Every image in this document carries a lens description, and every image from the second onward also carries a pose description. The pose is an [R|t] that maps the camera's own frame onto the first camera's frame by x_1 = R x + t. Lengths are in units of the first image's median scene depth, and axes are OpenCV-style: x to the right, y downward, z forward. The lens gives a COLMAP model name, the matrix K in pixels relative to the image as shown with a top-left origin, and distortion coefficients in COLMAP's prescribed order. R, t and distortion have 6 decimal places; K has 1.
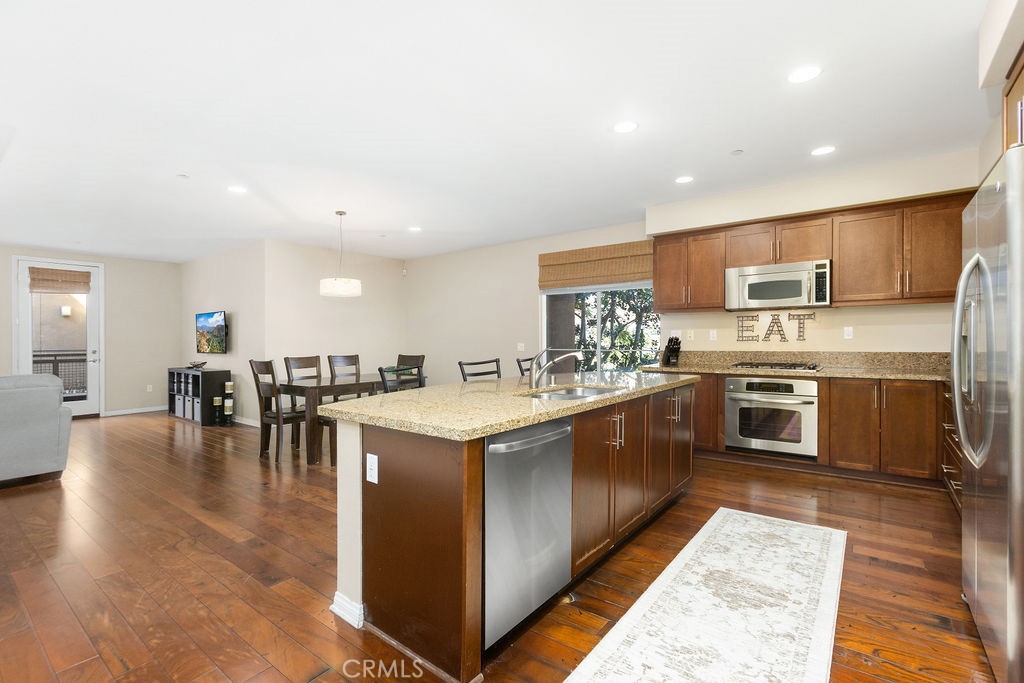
lens RADIAL K [[469.1, 0, 512.0], [0, 469.1, 341.5], [0, 0, 1]] dist [-0.002556, -0.000264]
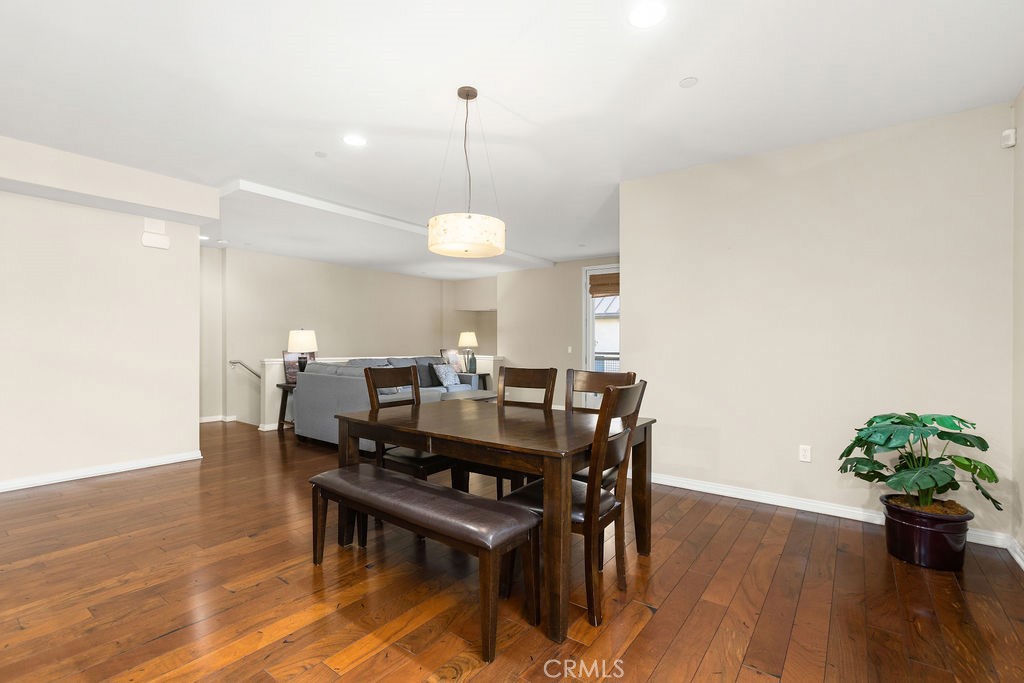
lens RADIAL K [[469.1, 0, 512.0], [0, 469.1, 341.5], [0, 0, 1]] dist [-0.002556, -0.000264]
pose [[0.012538, 0.009967, -0.999872, 0.096295], [-0.013070, 0.999867, 0.009803, -0.004612], [0.999836, 0.012945, 0.012666, 0.655304]]
